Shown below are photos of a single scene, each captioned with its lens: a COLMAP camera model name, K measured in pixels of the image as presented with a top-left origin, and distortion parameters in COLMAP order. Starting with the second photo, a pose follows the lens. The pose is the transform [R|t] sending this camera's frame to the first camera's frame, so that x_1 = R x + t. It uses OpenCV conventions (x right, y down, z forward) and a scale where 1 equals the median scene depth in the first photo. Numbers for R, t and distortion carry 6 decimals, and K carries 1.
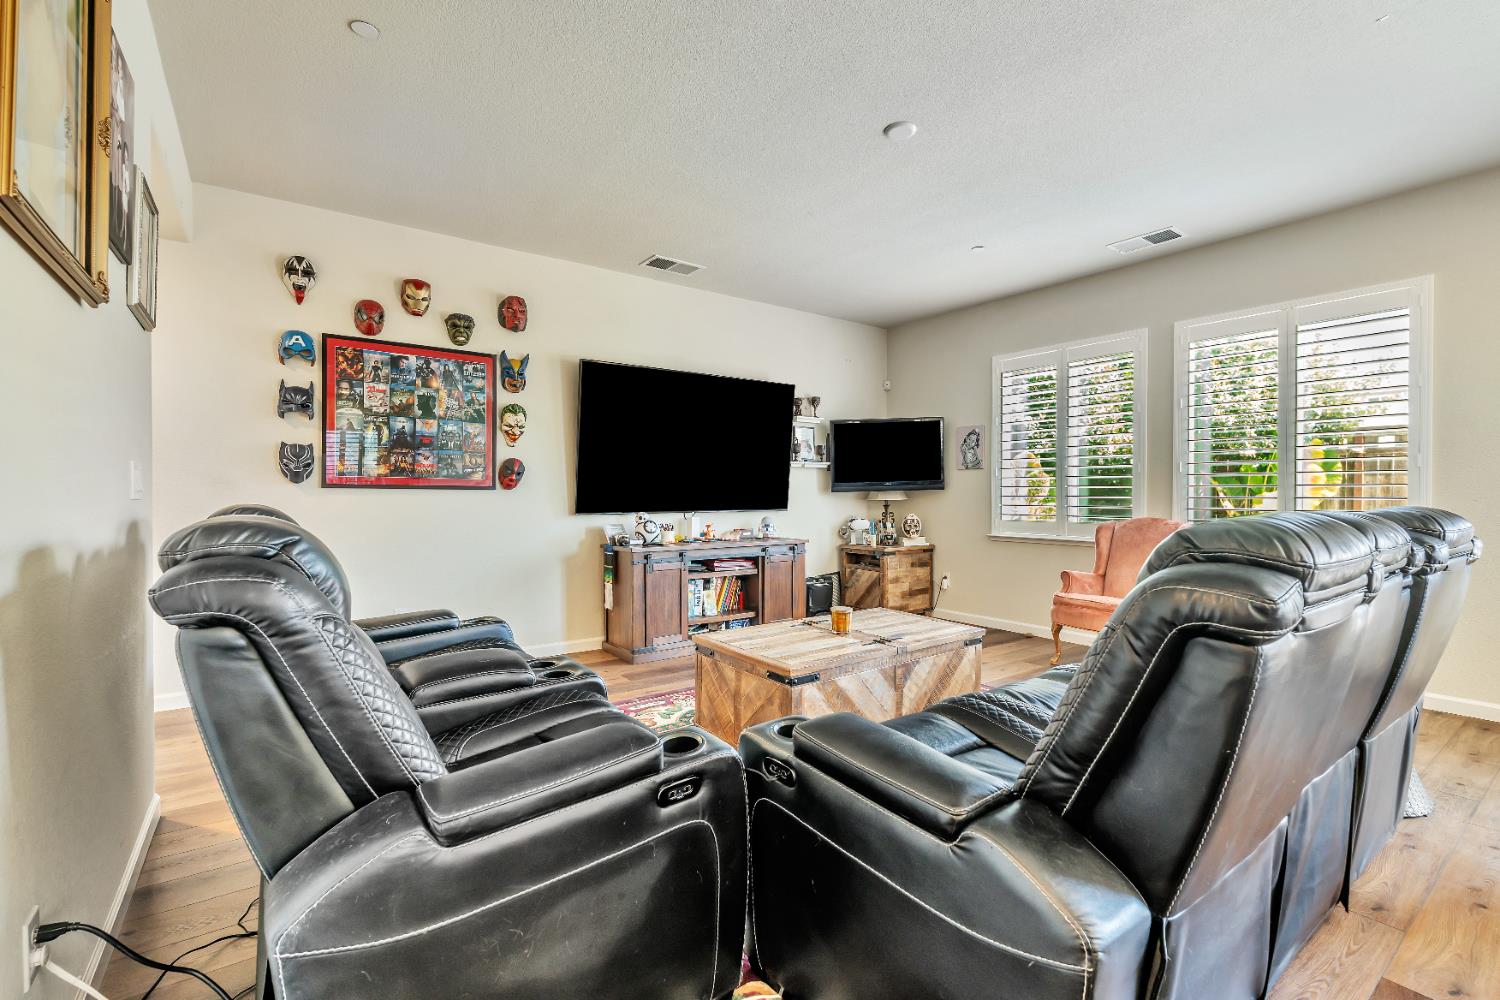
lens RADIAL K [[660.8, 0, 754.9], [0, 660.8, 500.7], [0, 0, 1]] dist [-0.006539, 0.001455]
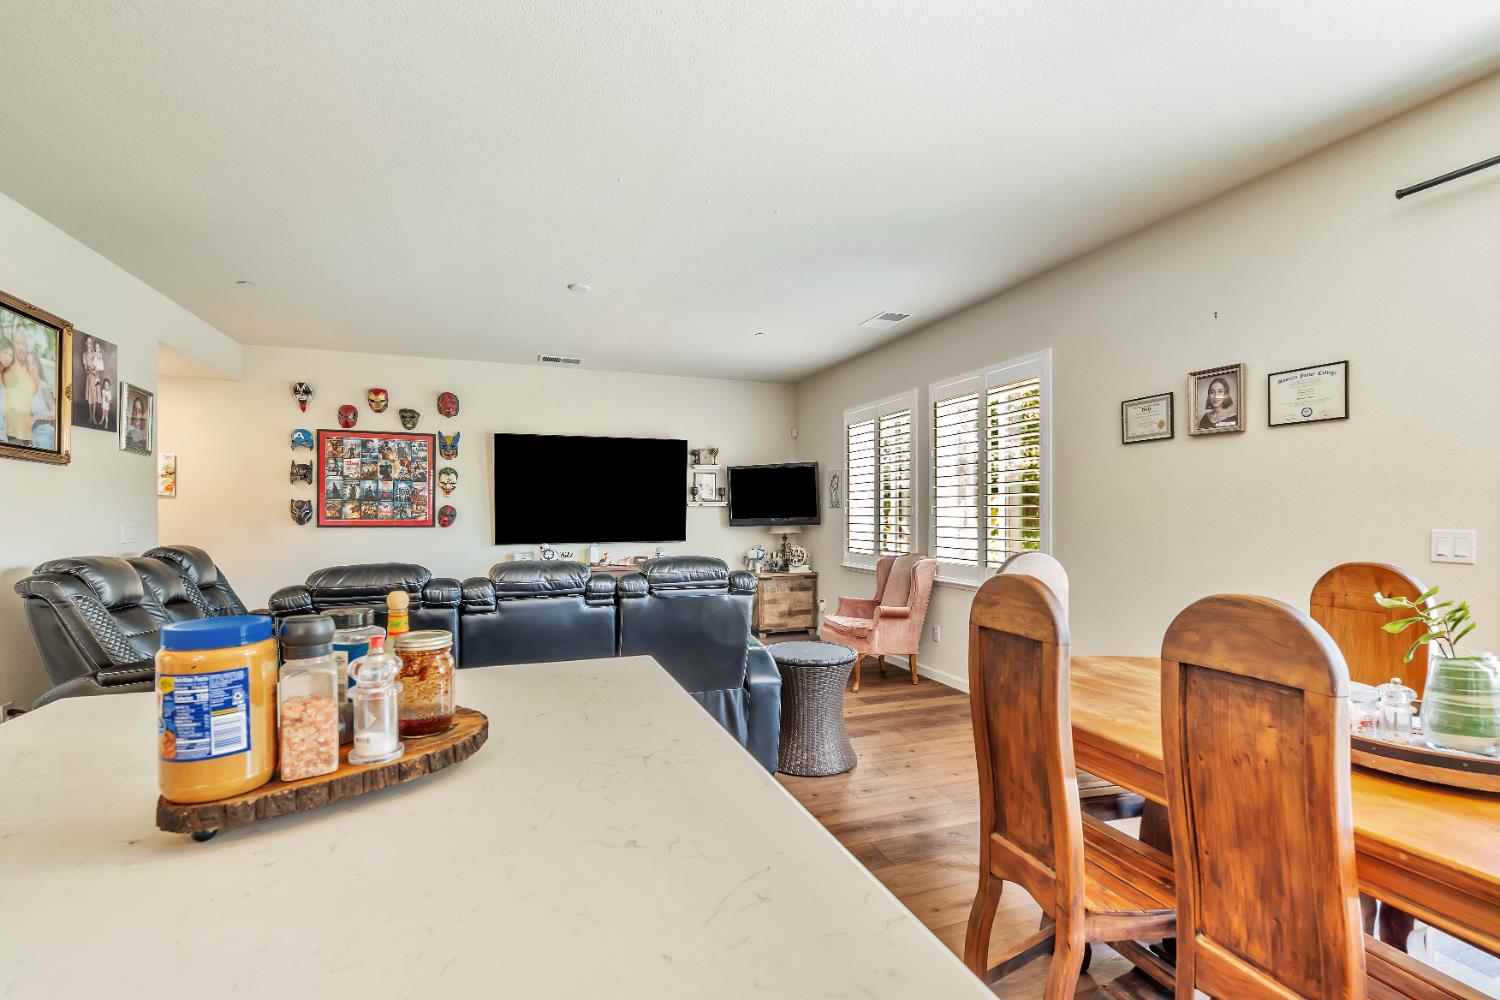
lens RADIAL K [[660.8, 0, 757.2], [0, 660.8, 517.6], [0, 0, 1]] dist [-0.006539, 0.001455]
pose [[0.963680, -0.000323, -0.267059, 0.659447], [-0.000922, 0.999989, -0.004539, -0.032196], [0.267058, 0.004620, 0.963669, -0.196980]]
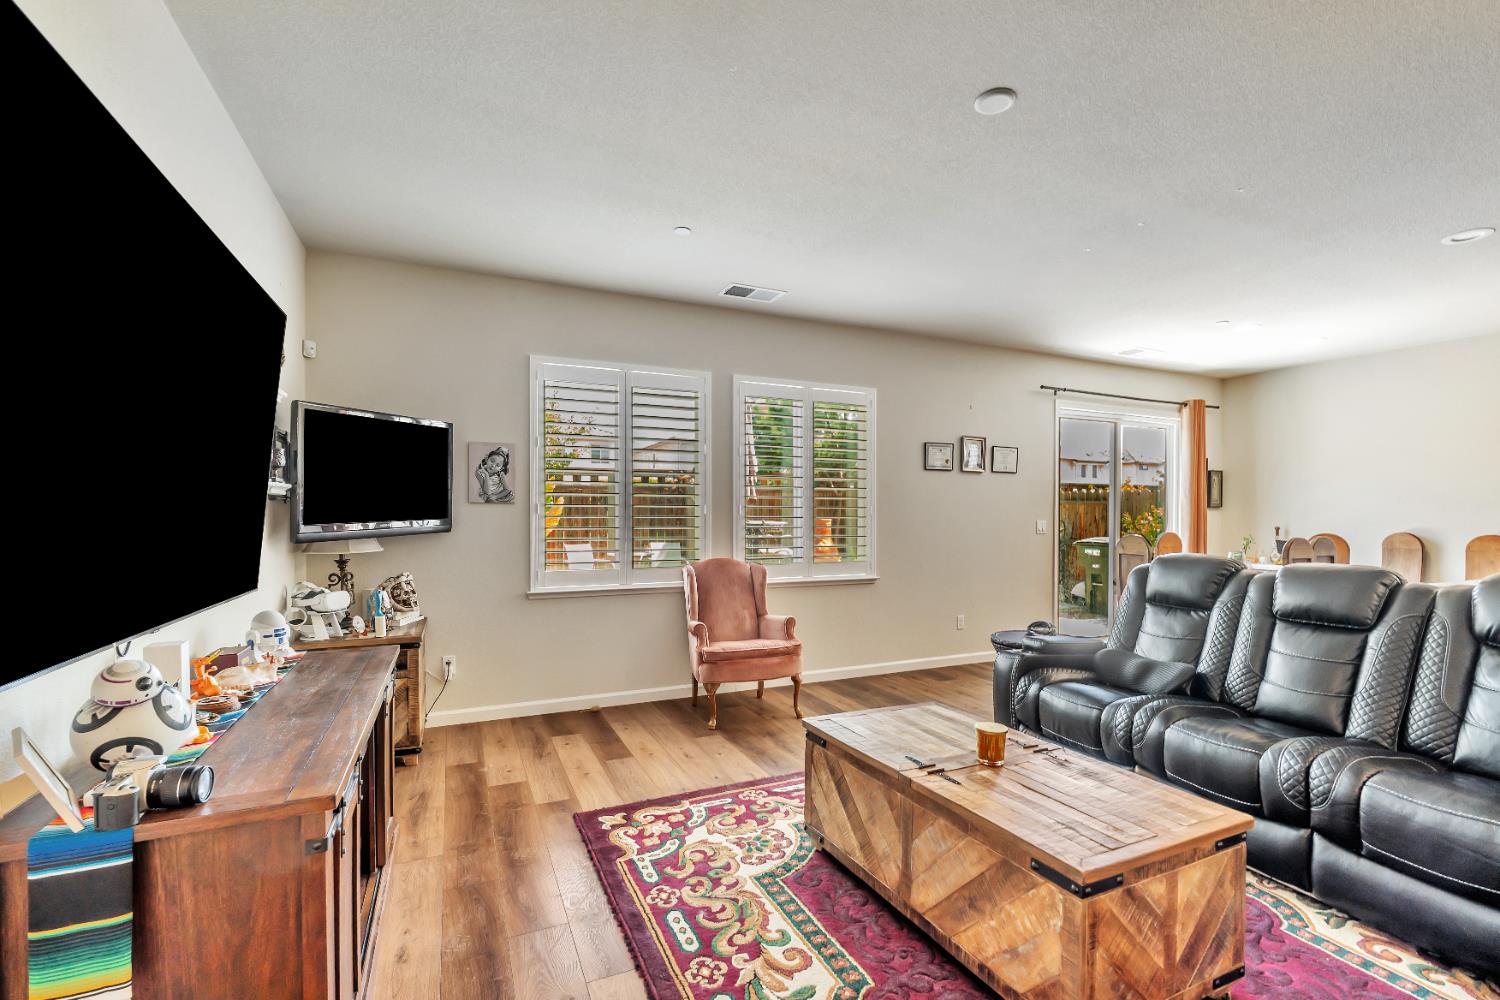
lens RADIAL K [[660.8, 0, 757.8], [0, 660.8, 519.0], [0, 0, 1]] dist [-0.006539, 0.001455]
pose [[0.200581, -0.008091, 0.979644, -0.410960], [0.008093, 0.999945, 0.006601, -0.043166], [-0.979644, 0.006604, 0.200636, 0.754252]]
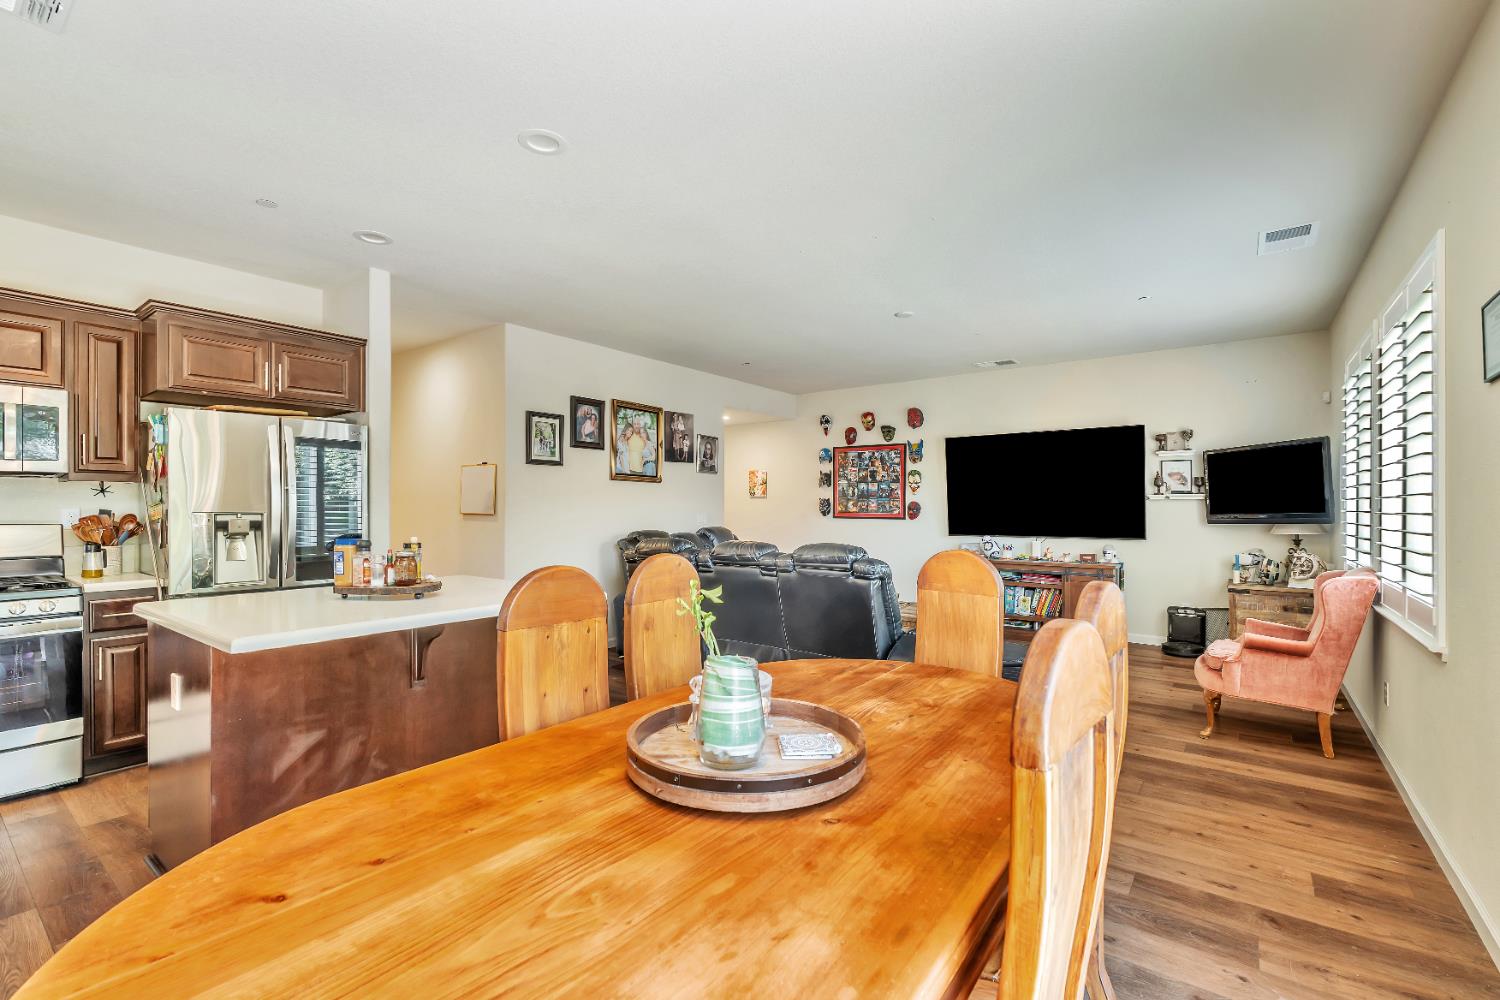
lens RADIAL K [[660.8, 0, 754.0], [0, 660.8, 507.4], [0, 0, 1]] dist [-0.006539, 0.001455]
pose [[0.293864, -0.002918, -0.955843, 1.157305], [-0.009455, 0.999938, -0.005960, -0.034456], [0.955801, 0.010789, 0.293818, 0.093703]]
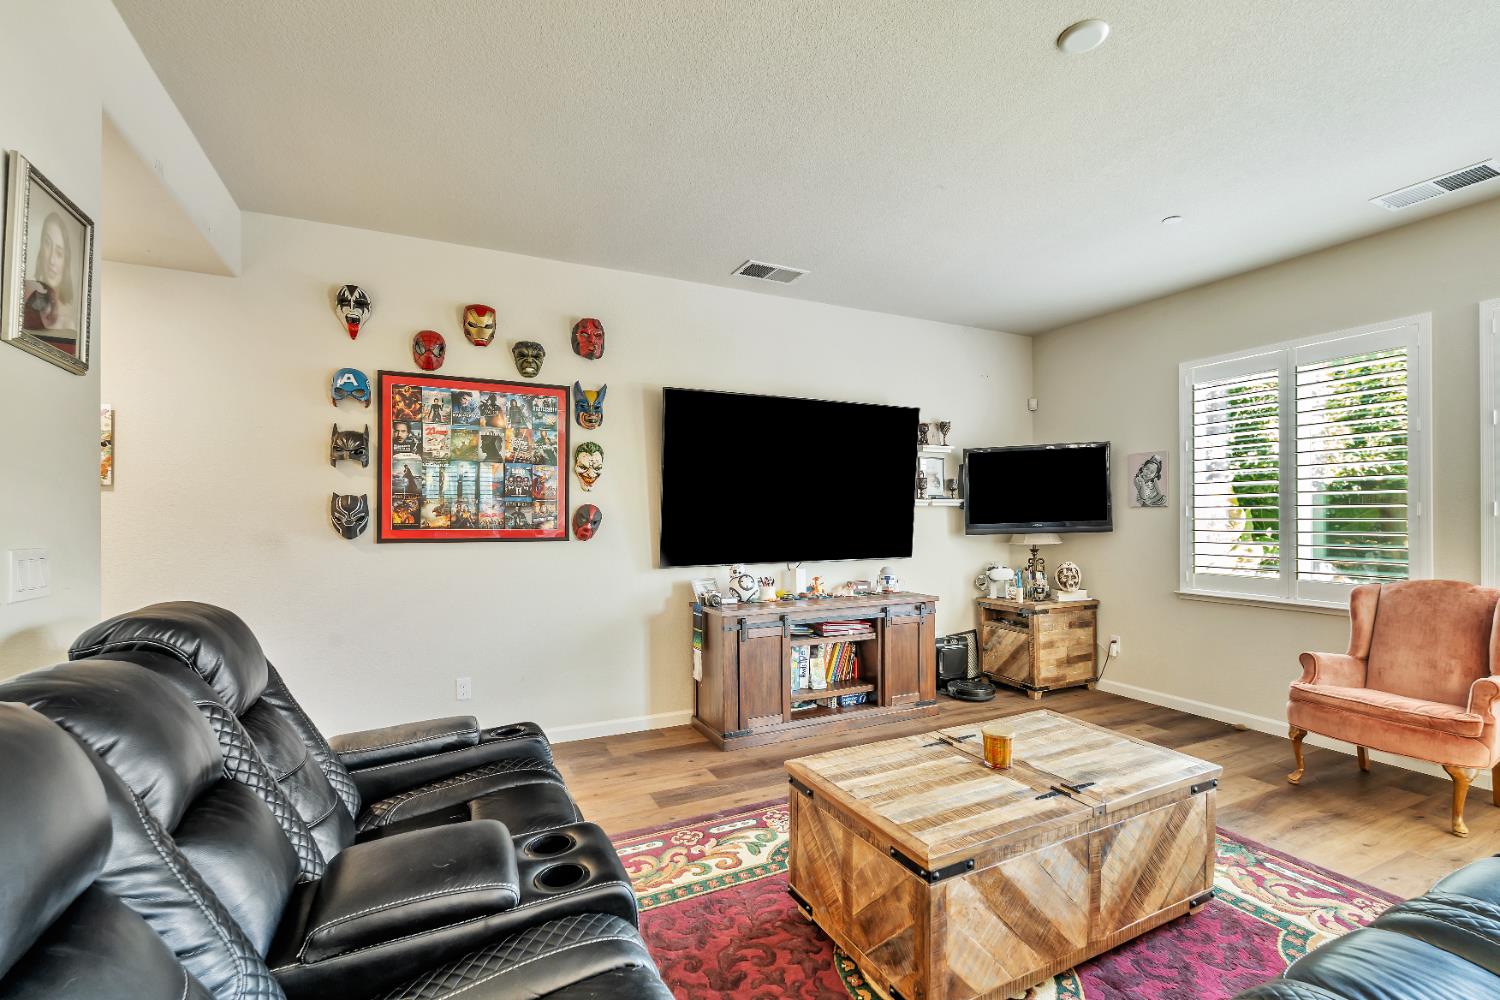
lens RADIAL K [[660.8, 0, 754.5], [0, 660.8, 515.7], [0, 0, 1]] dist [-0.006539, 0.001455]
pose [[0.984321, -0.005867, -0.176287, 0.001371], [0.003729, 0.999916, -0.012452, -0.037965], [0.176345, 0.011600, 0.984260, 0.183146]]
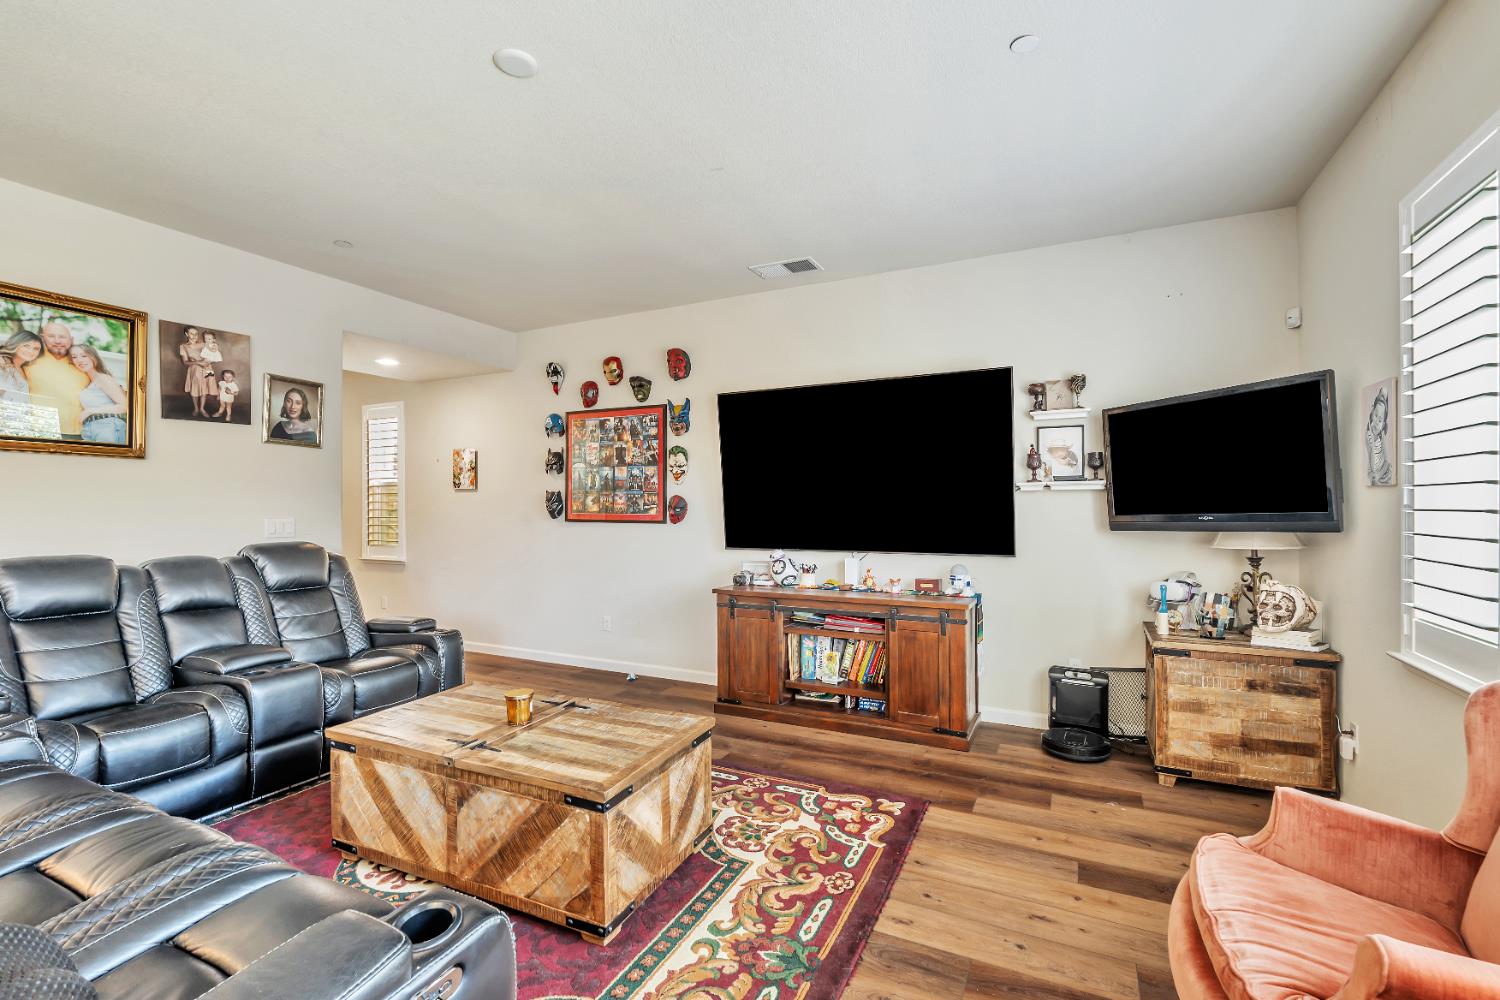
lens RADIAL K [[660.8, 0, 753.8], [0, 660.8, 503.3], [0, 0, 1]] dist [-0.006539, 0.001455]
pose [[0.462769, -0.005421, -0.886463, 0.667463], [-0.004120, 0.999957, -0.008265, -0.042256], [0.886470, 0.007477, 0.462727, 0.602489]]
